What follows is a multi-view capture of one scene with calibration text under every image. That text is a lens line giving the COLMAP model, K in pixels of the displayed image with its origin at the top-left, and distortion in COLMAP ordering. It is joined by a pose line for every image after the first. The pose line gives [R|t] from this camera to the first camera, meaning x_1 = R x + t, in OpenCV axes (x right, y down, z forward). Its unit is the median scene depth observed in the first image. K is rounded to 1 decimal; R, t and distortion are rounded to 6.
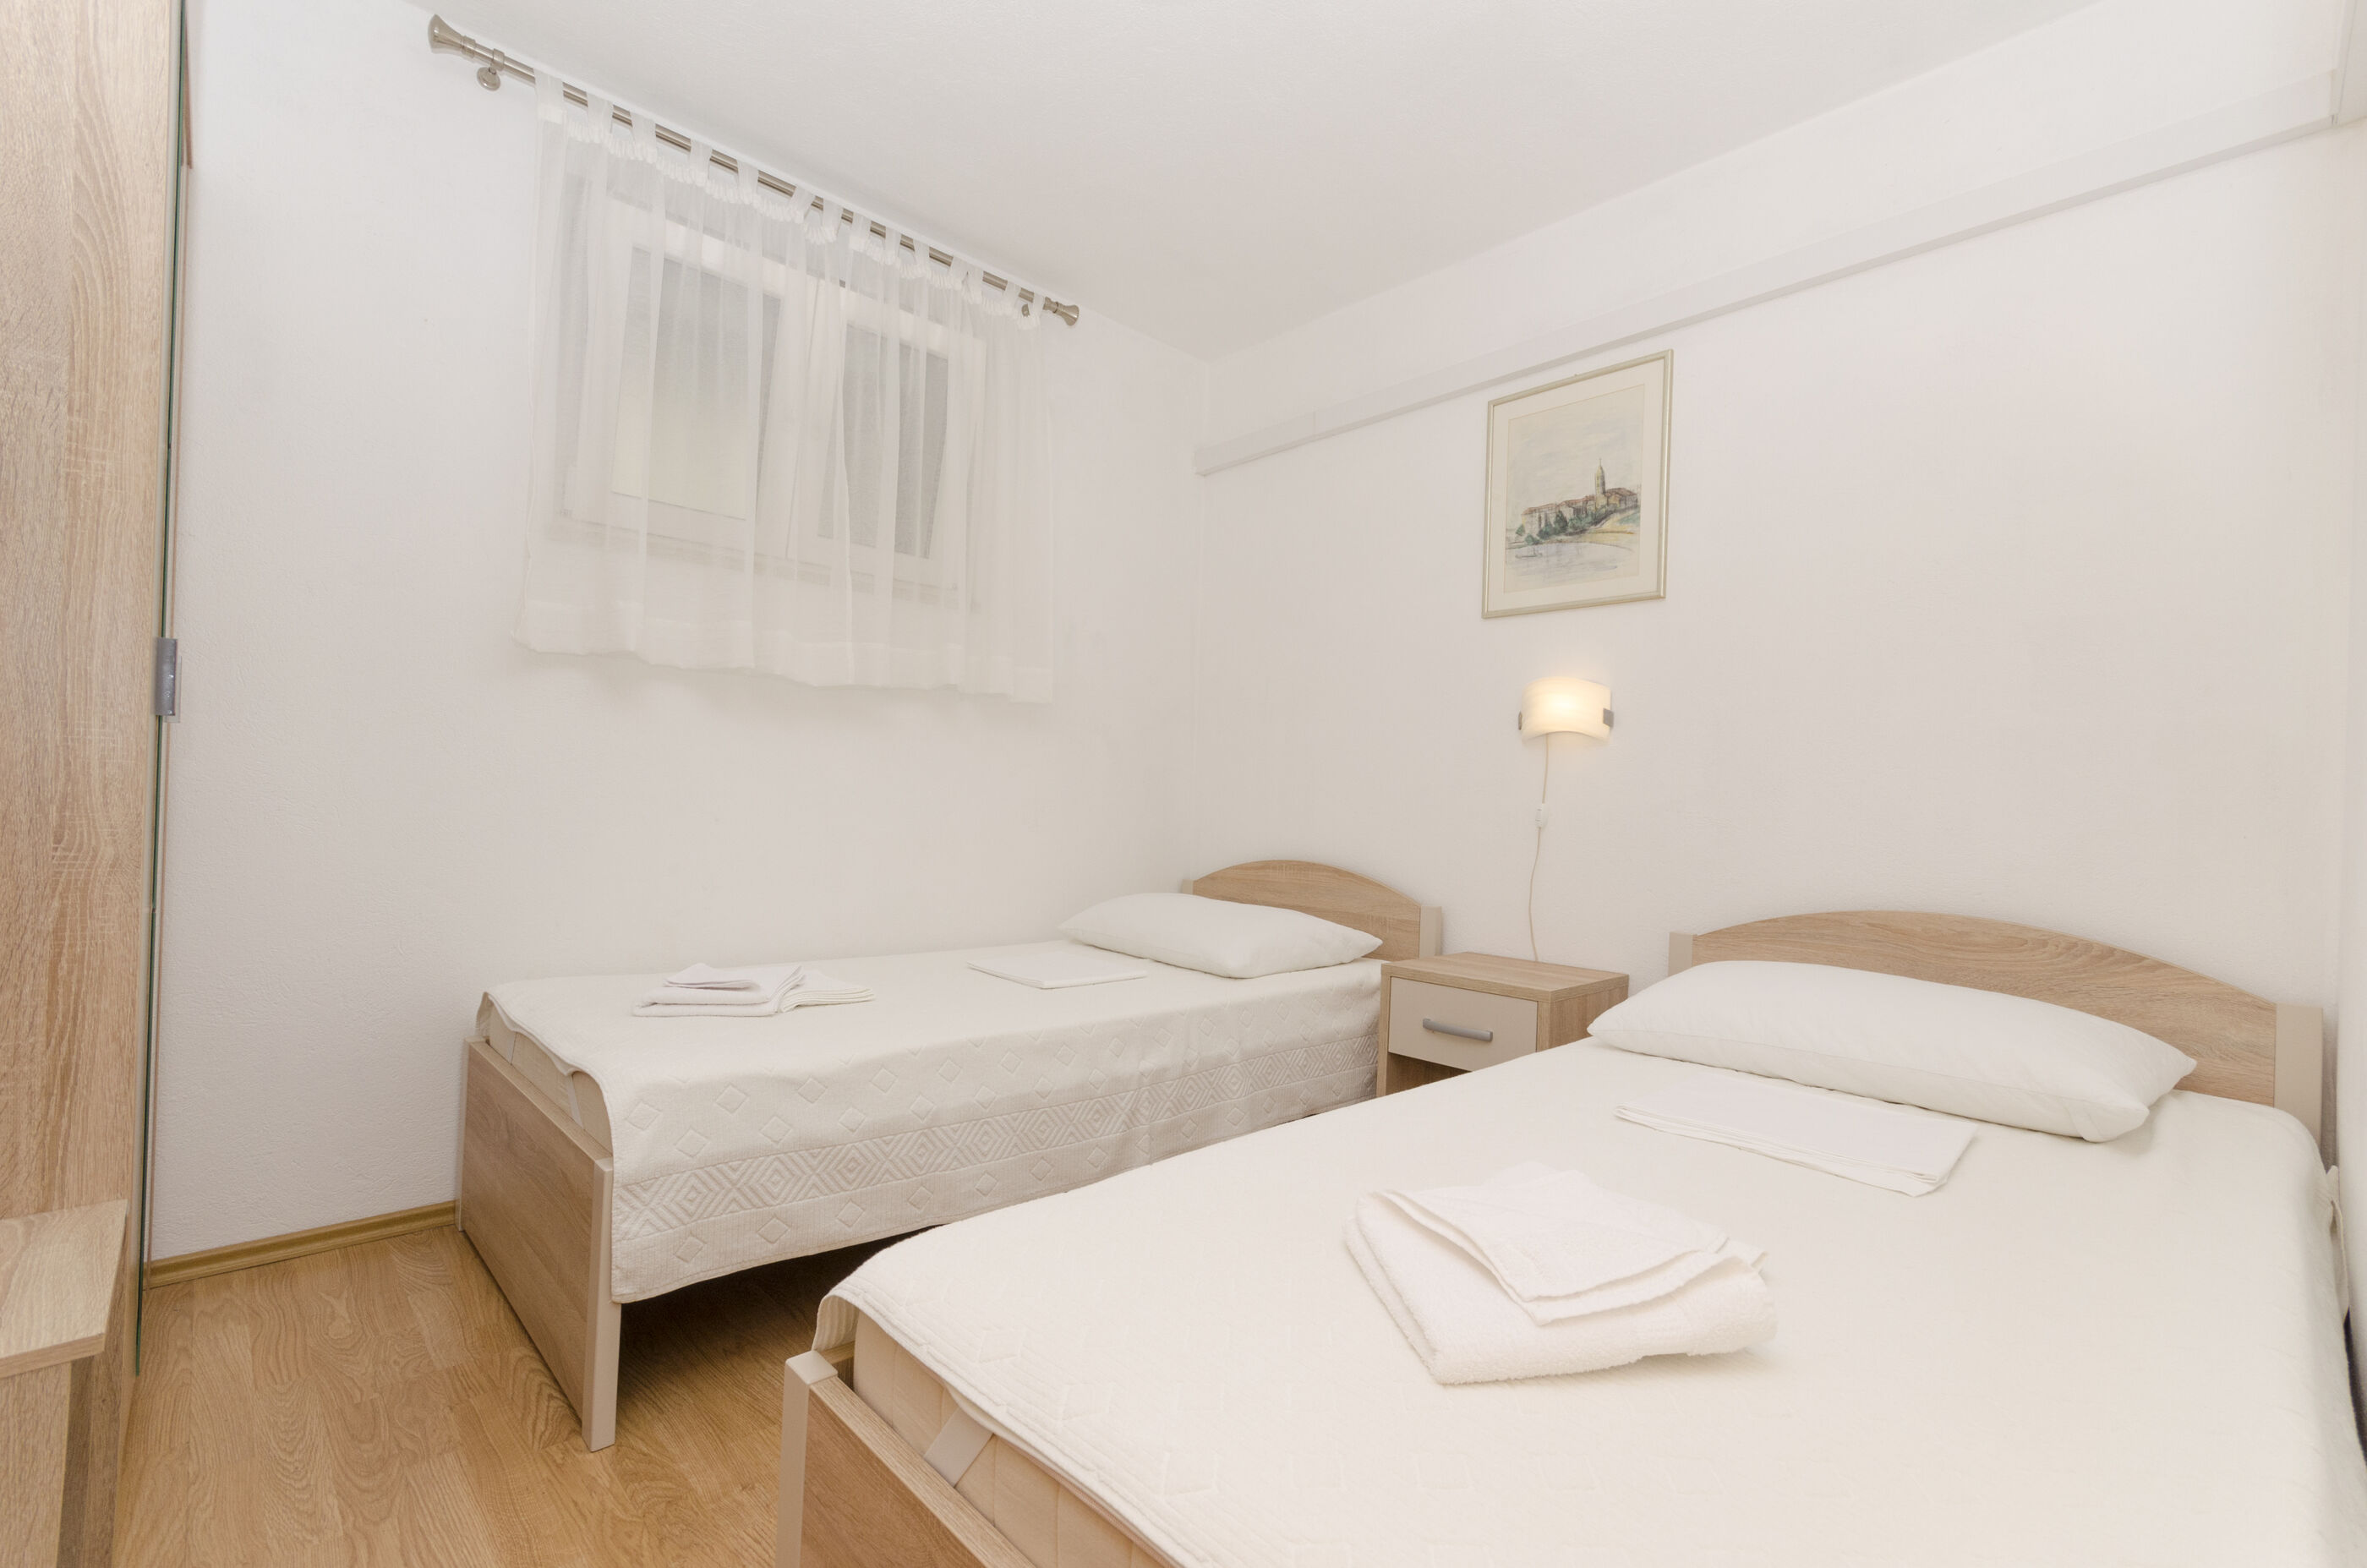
lens RADIAL K [[1034.9, 0, 1170.5], [0, 1034.9, 785.3], [0, 0, 1]] dist [0.013553, -0.000879]
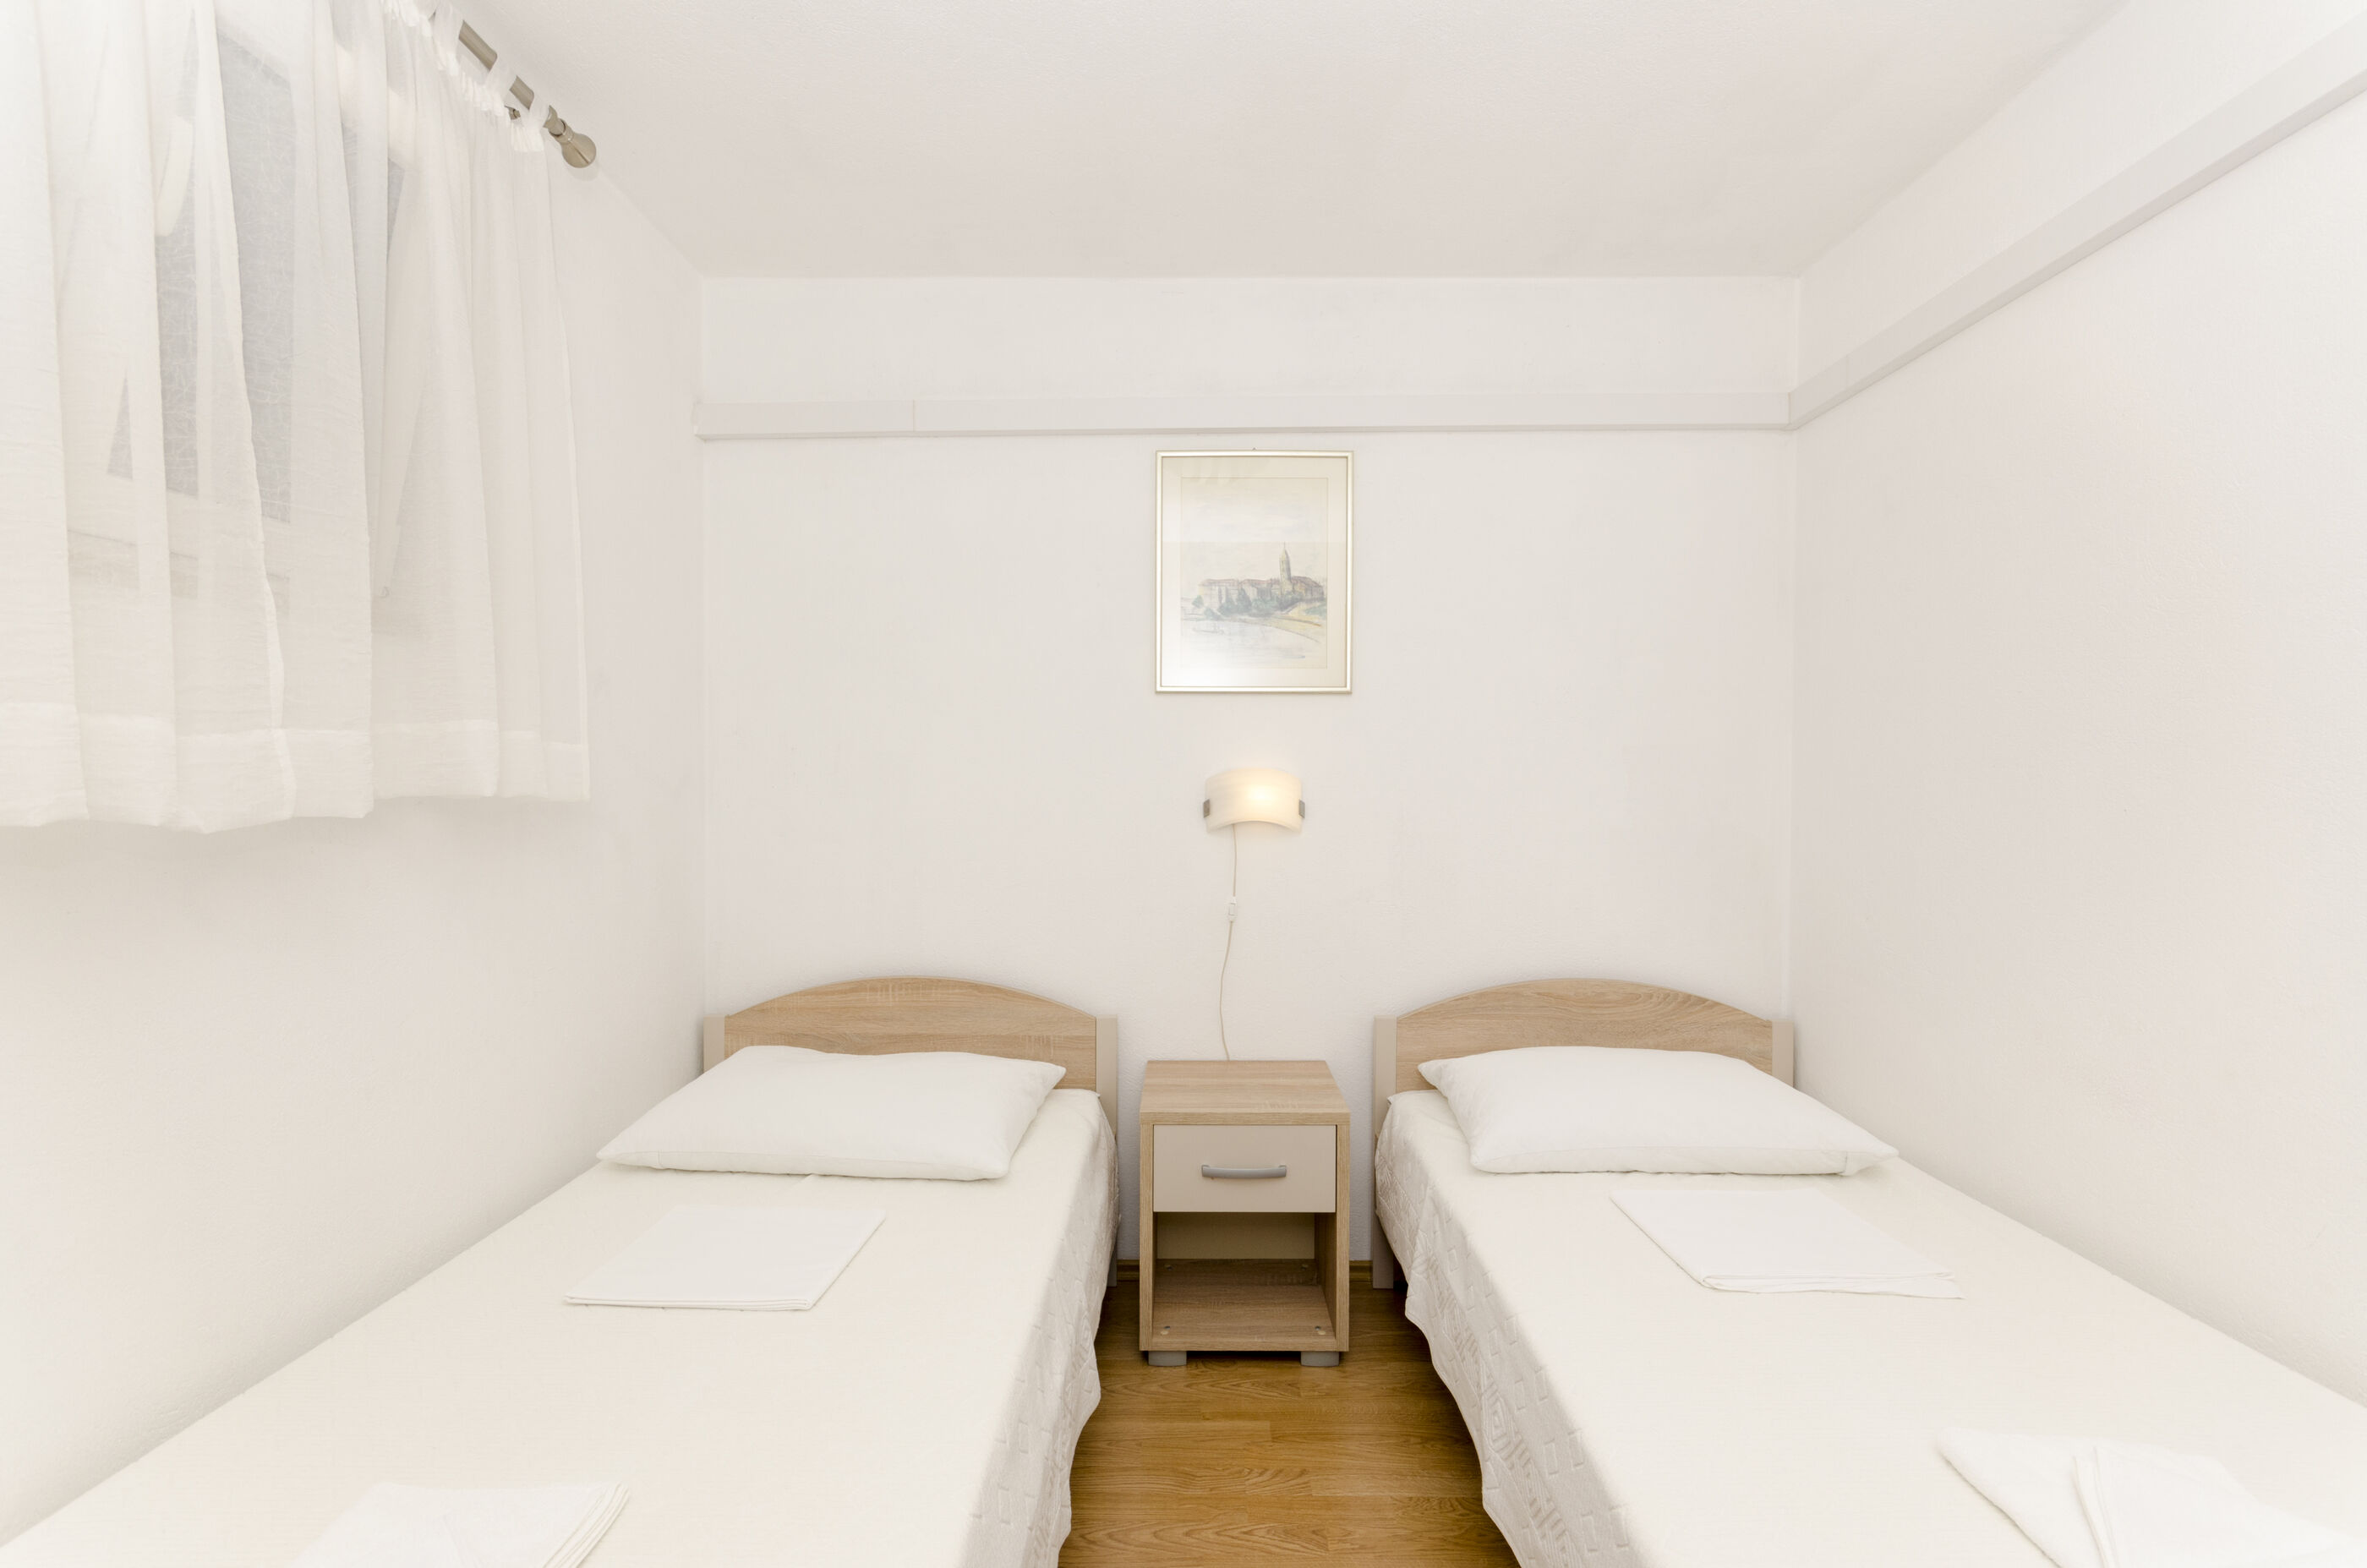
lens RADIAL K [[1034.9, 0, 1181.3], [0, 1034.9, 792.3], [0, 0, 1]] dist [0.013553, -0.000879]
pose [[0.698557, -0.040861, 0.714387, -0.357311], [0.013431, 0.998941, 0.044004, -0.122333], [-0.715429, -0.021144, 0.698366, 0.377952]]
